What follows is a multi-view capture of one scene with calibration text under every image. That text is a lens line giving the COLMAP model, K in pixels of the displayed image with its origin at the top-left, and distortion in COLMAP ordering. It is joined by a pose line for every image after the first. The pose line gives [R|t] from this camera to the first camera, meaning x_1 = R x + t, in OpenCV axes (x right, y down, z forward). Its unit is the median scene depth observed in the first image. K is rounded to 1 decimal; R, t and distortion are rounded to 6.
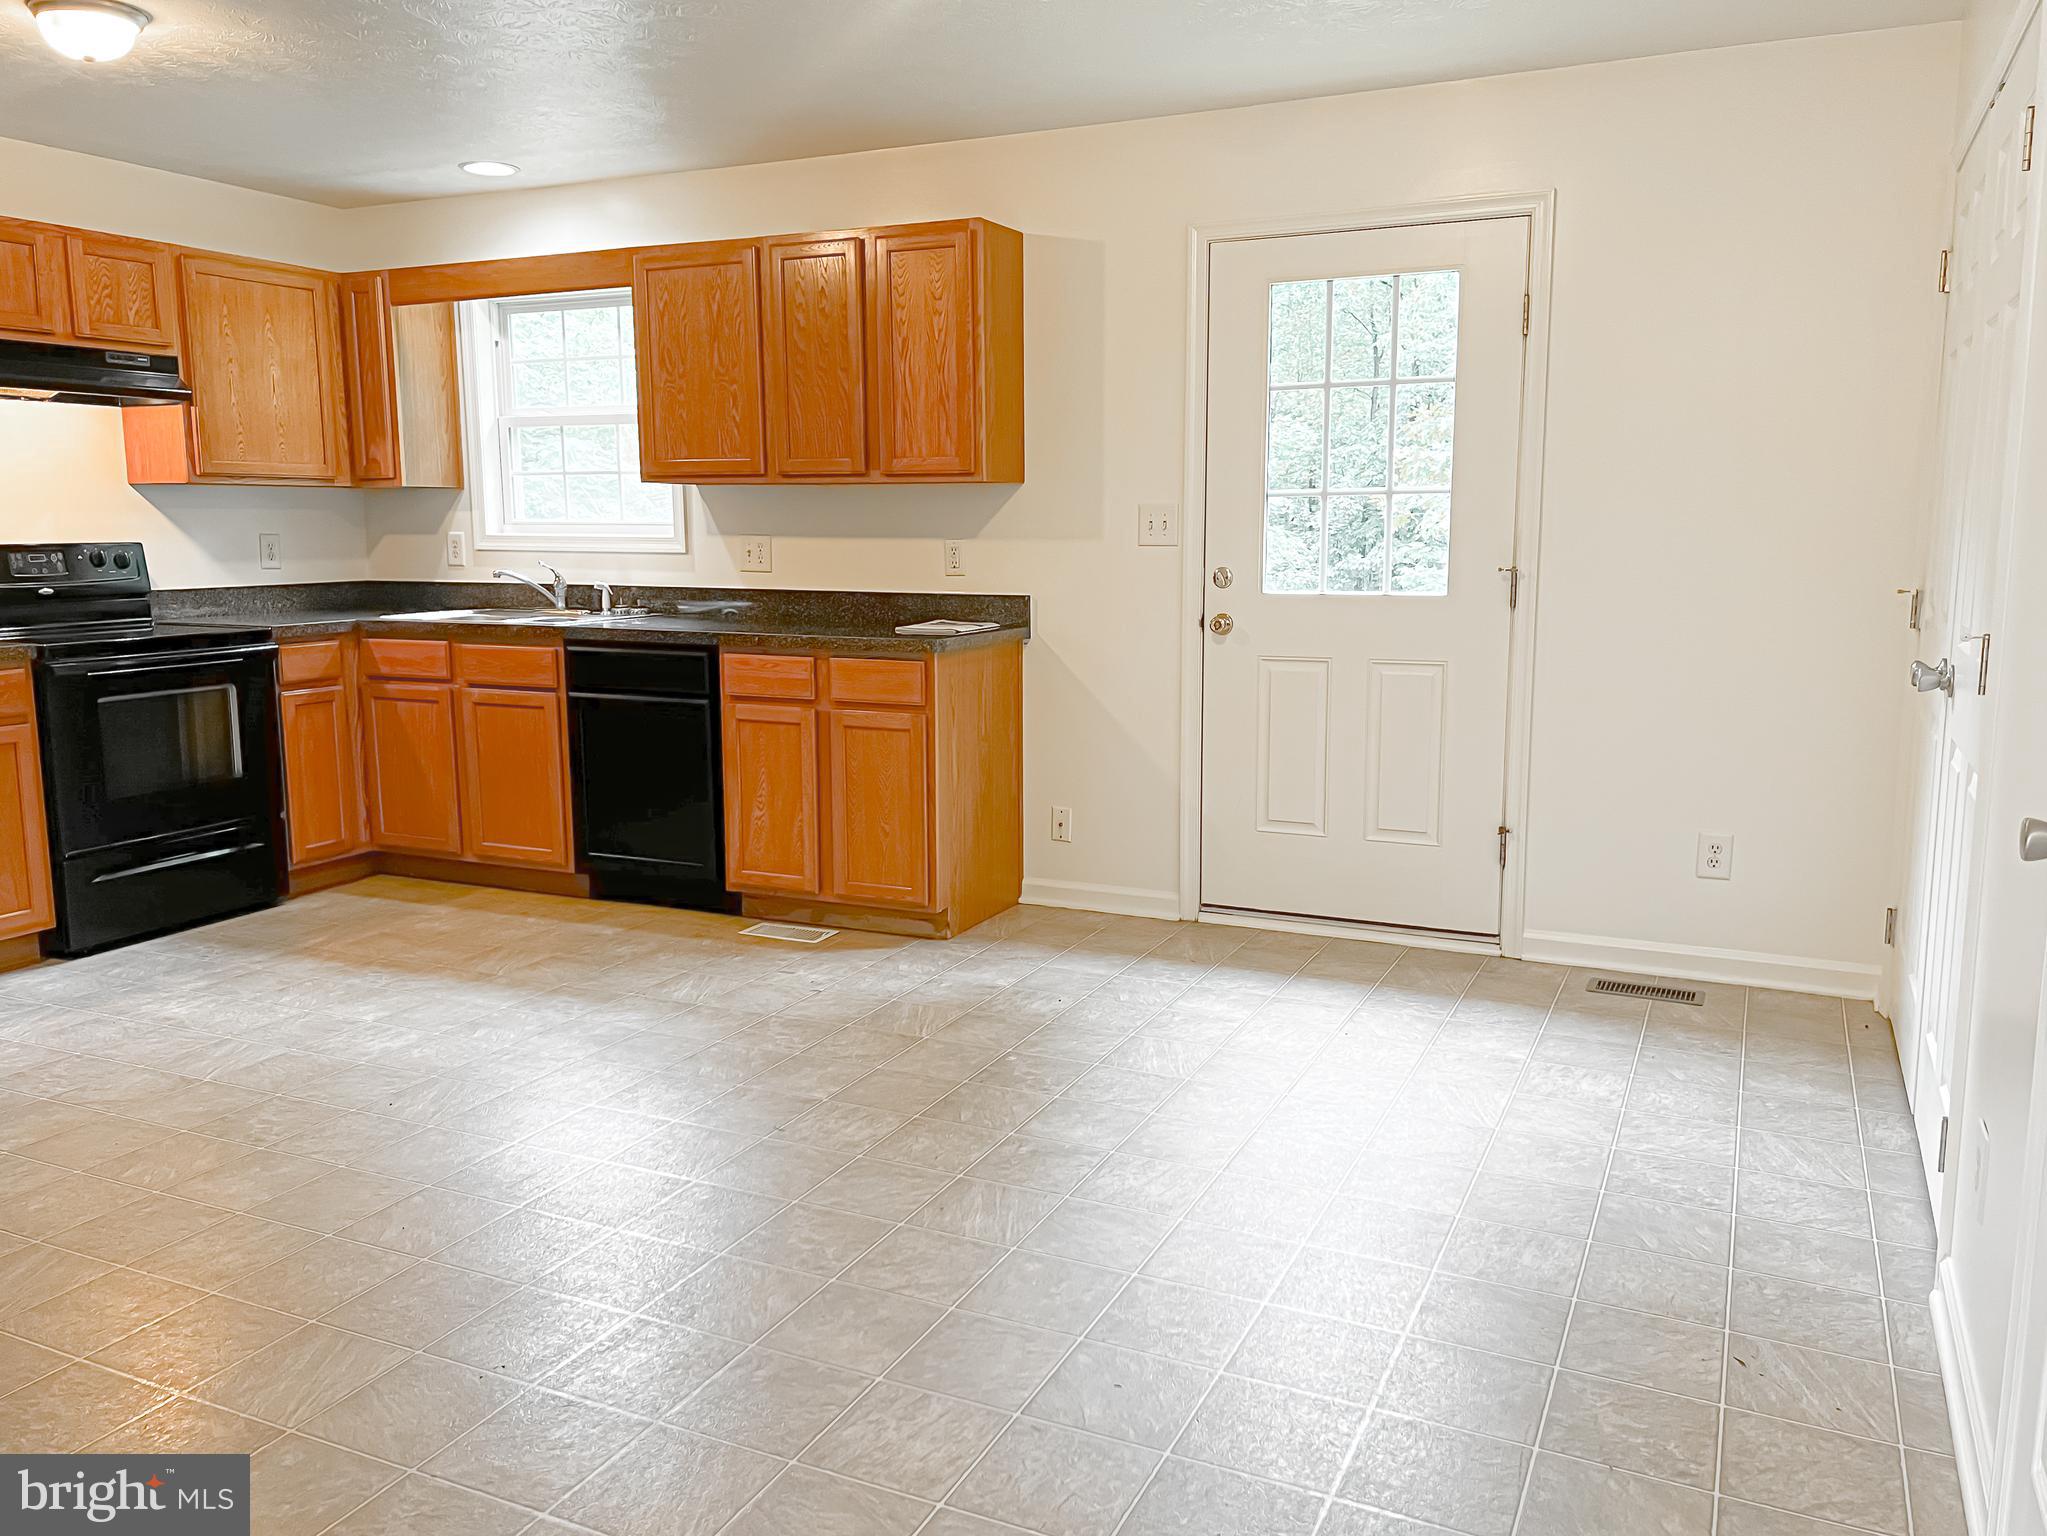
lens RADIAL K [[1551.6, 0, 1023.5], [0, 1551.6, 768.0], [0, 0, 1]] dist [0.068544, -0.065843]
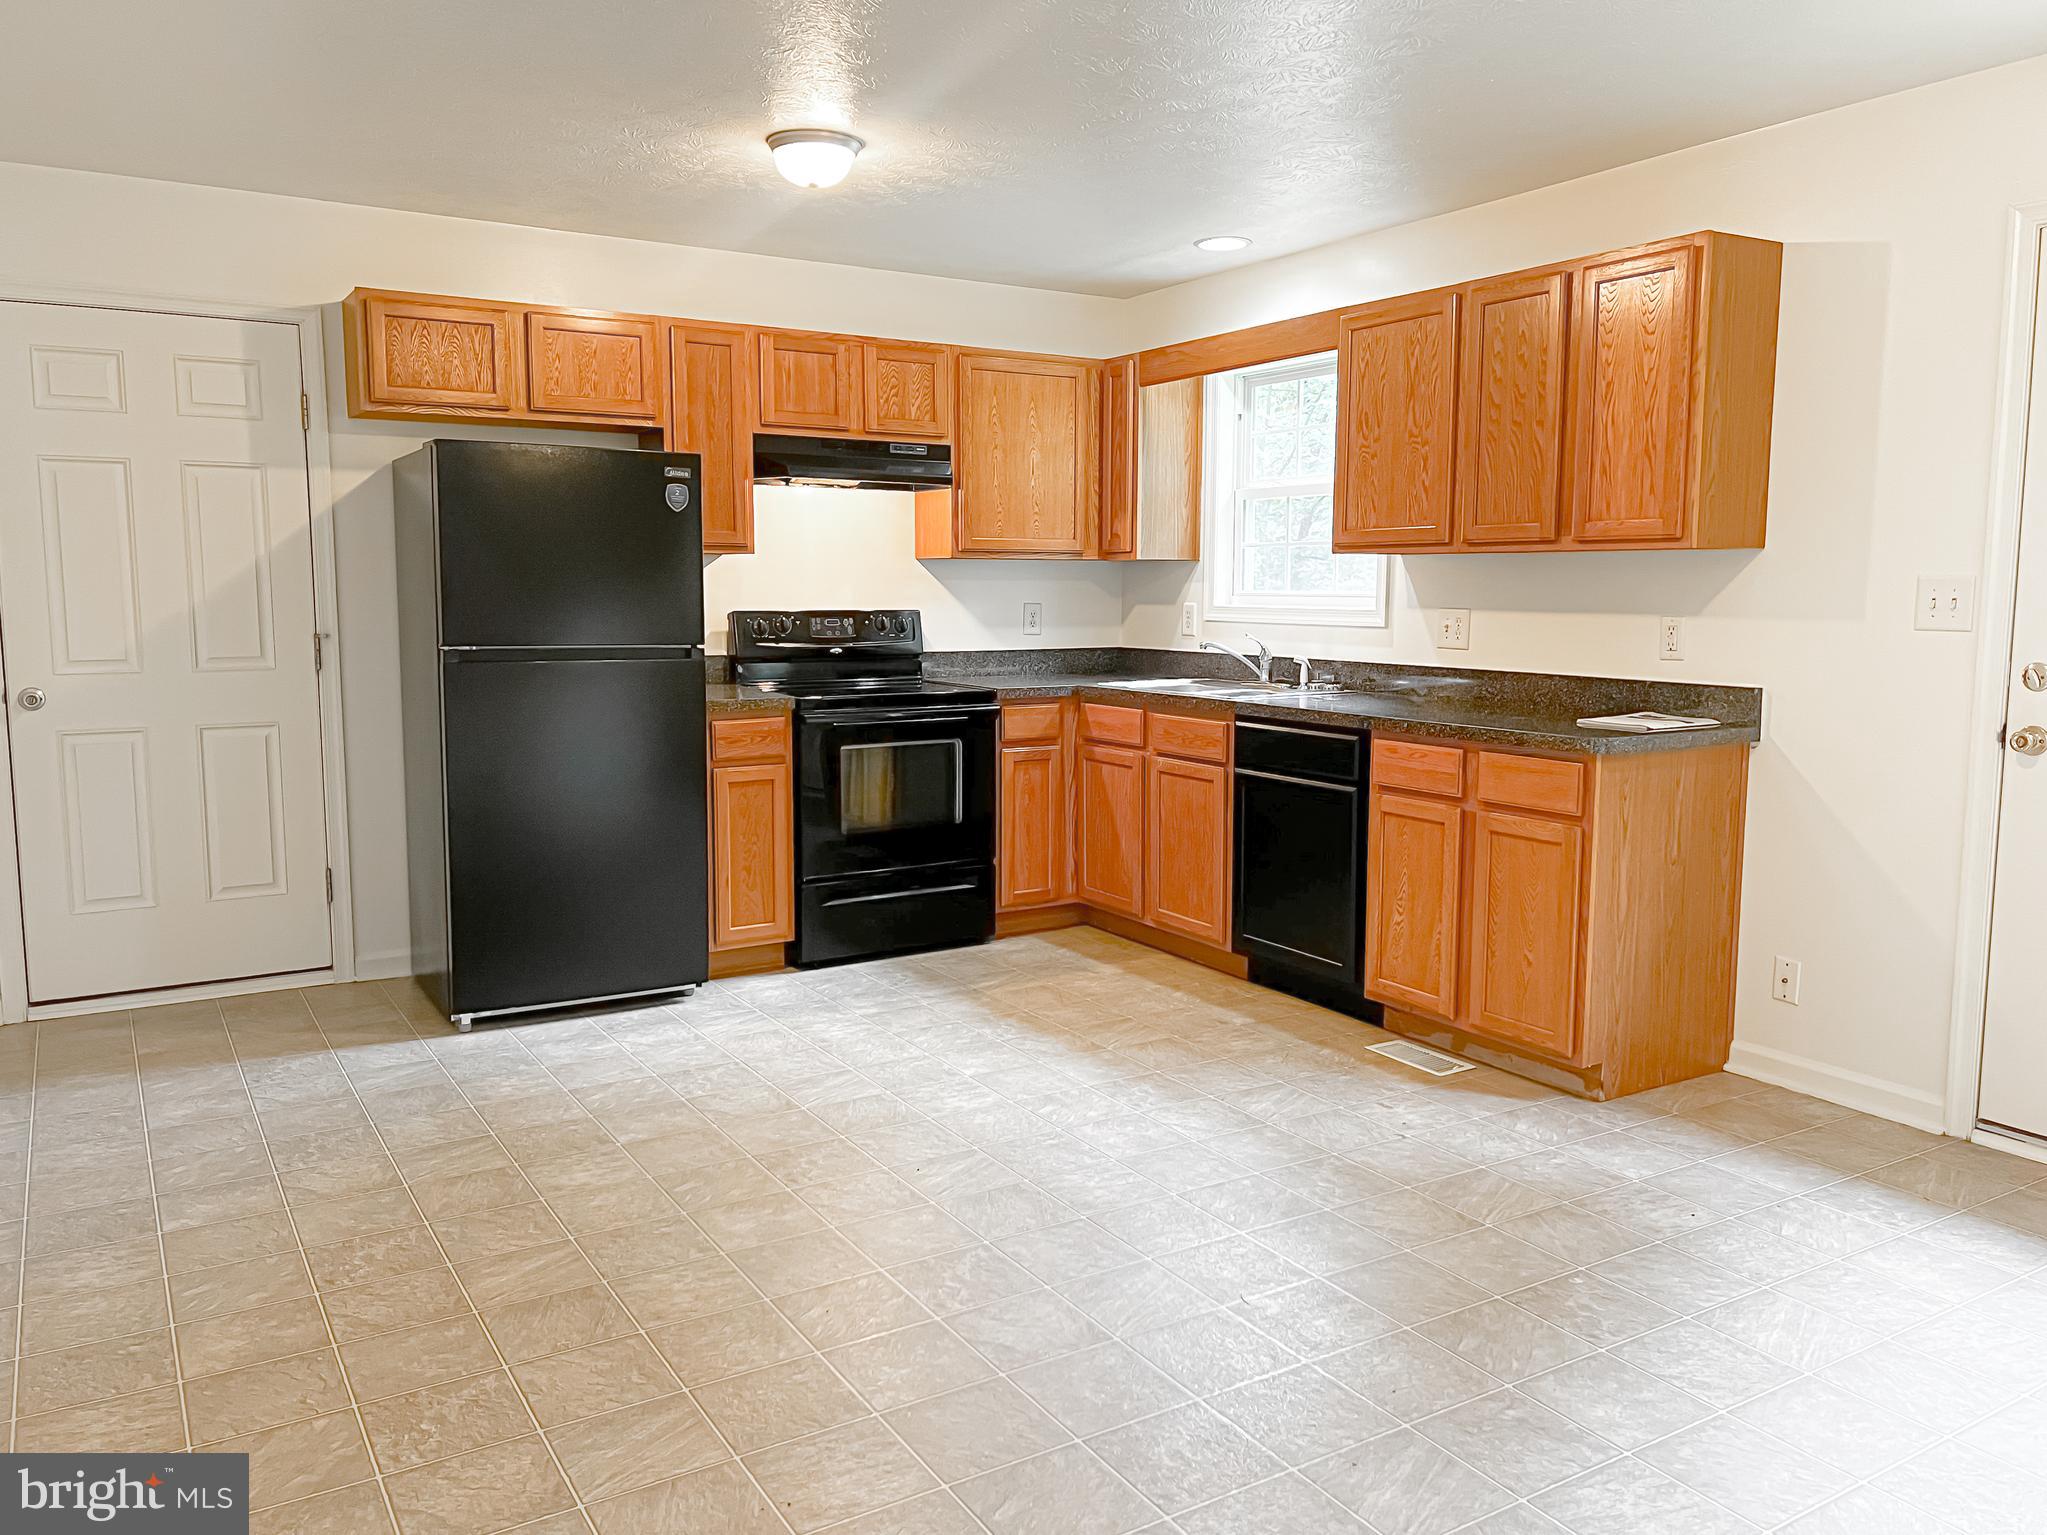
lens RADIAL K [[1531.3, 0, 1048.7], [0, 1531.3, 757.1], [0, 0, 1]] dist [0.119719, -0.172489]
pose [[0.839628, 0.068777, -0.538790, 0.134018], [-0.092630, 0.995551, -0.017266, -0.029313], [0.535205, 0.064405, 0.842263, 0.136304]]
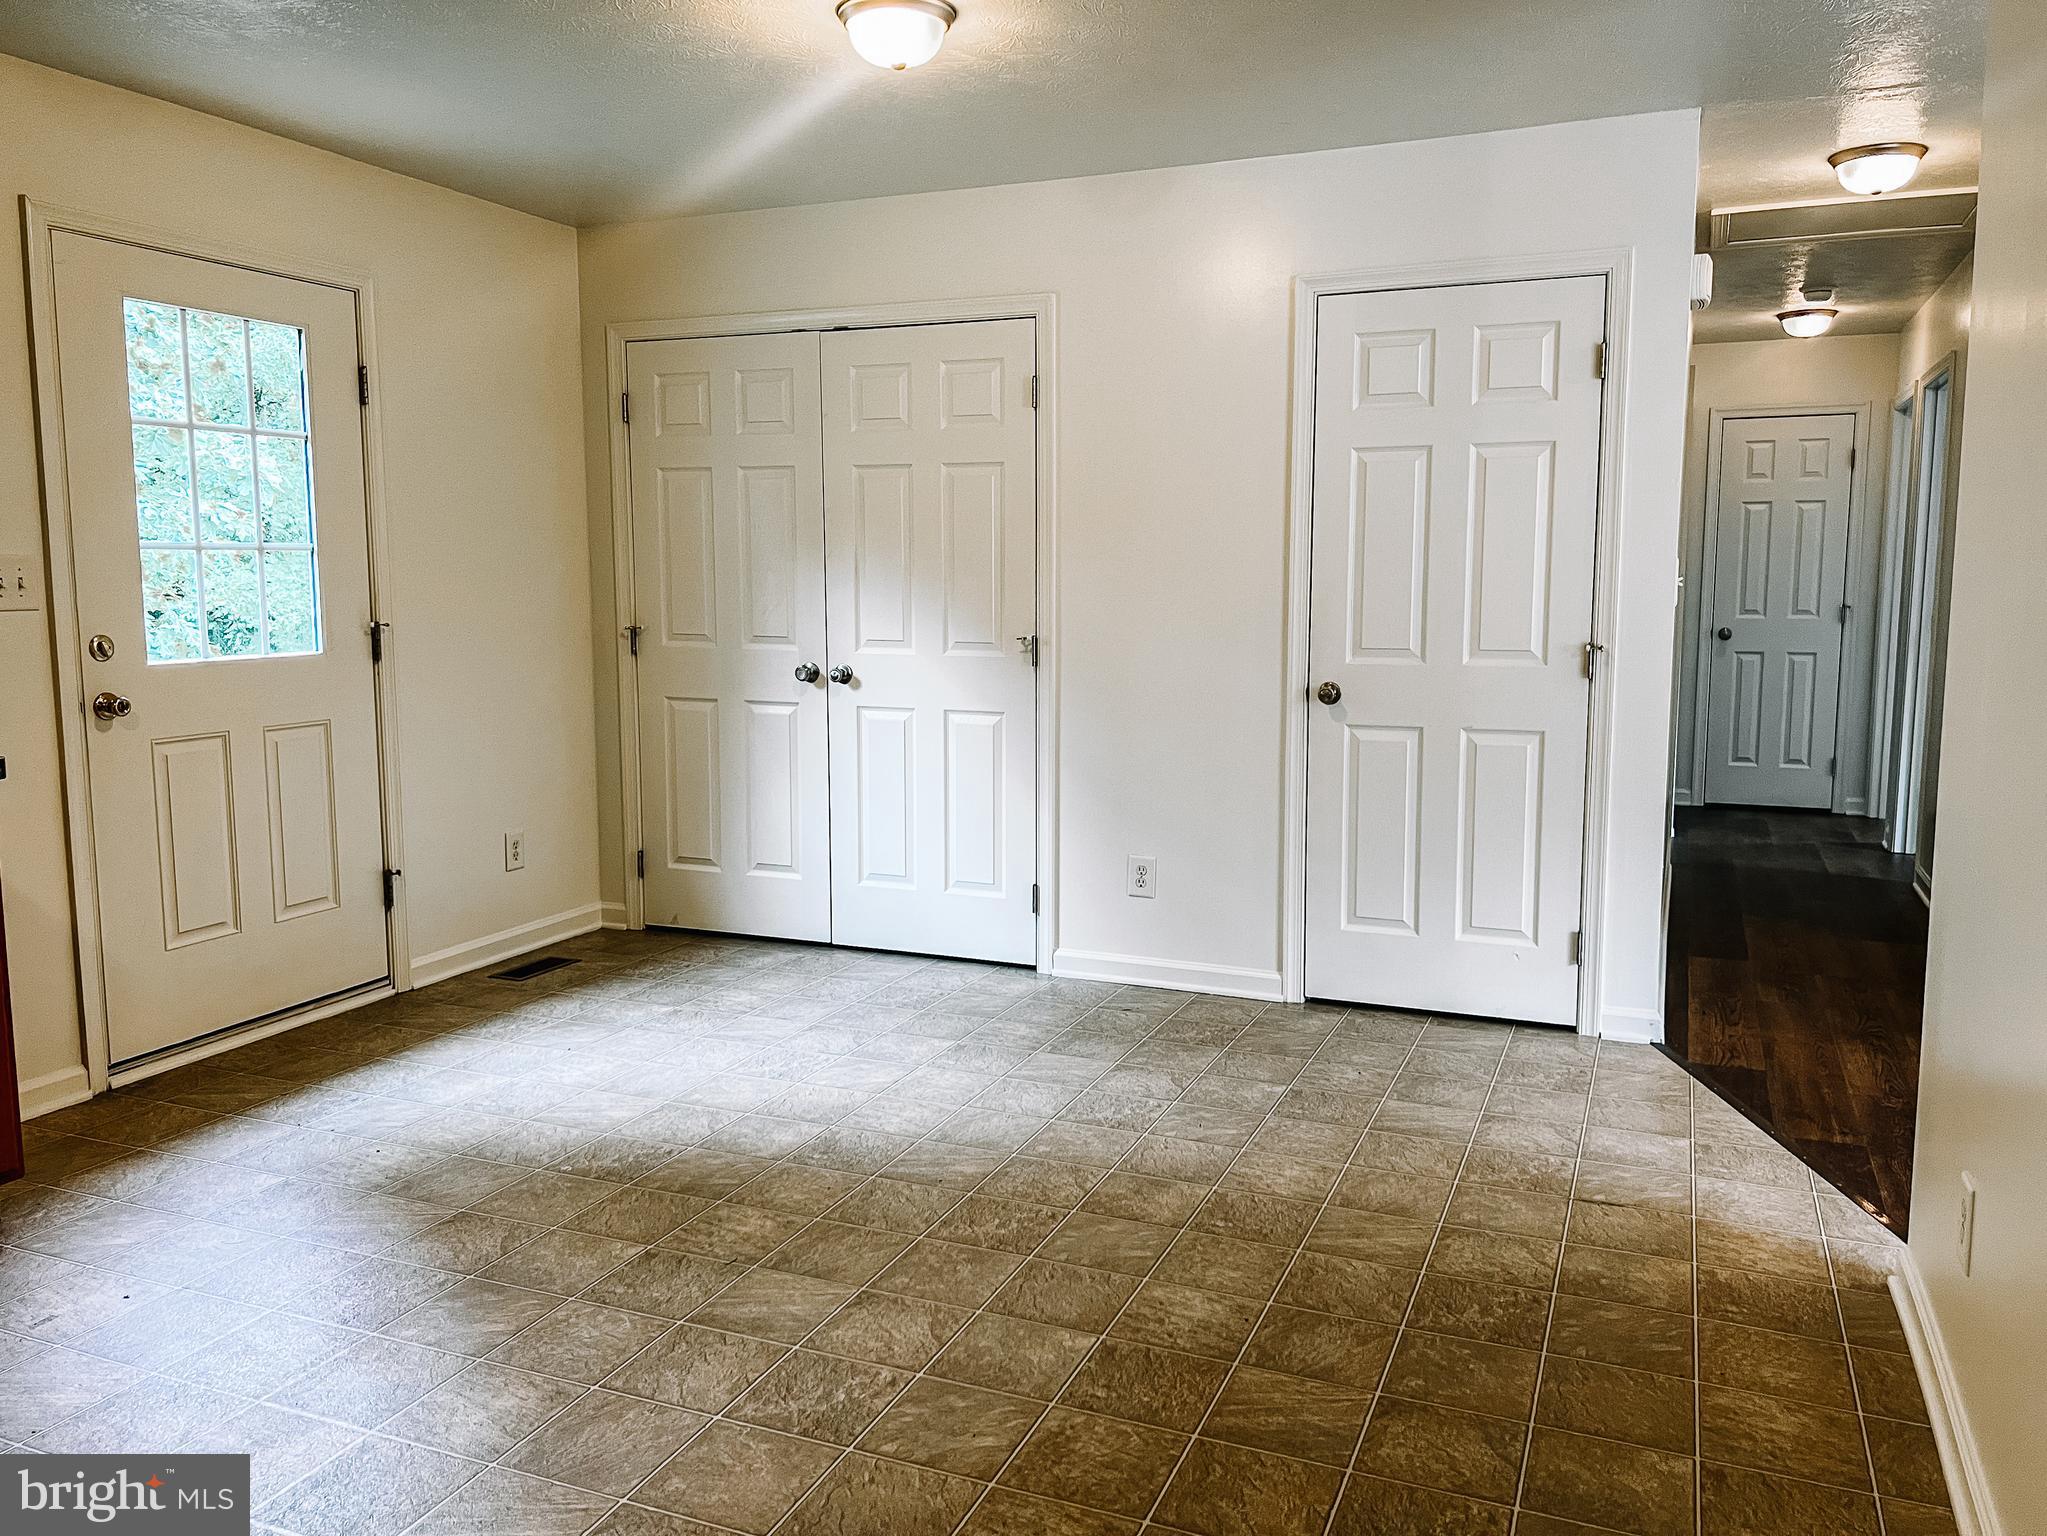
lens RADIAL K [[1548.8, 0, 1063.5], [0, 1548.8, 731.3], [0, 0, 1]] dist [0.079806, -0.054439]
pose [[-0.055093, -0.103972, 0.993053, -0.695564], [0.156031, 0.981449, 0.111414, -0.092567], [-0.986215, 0.161085, -0.037848, 0.541506]]
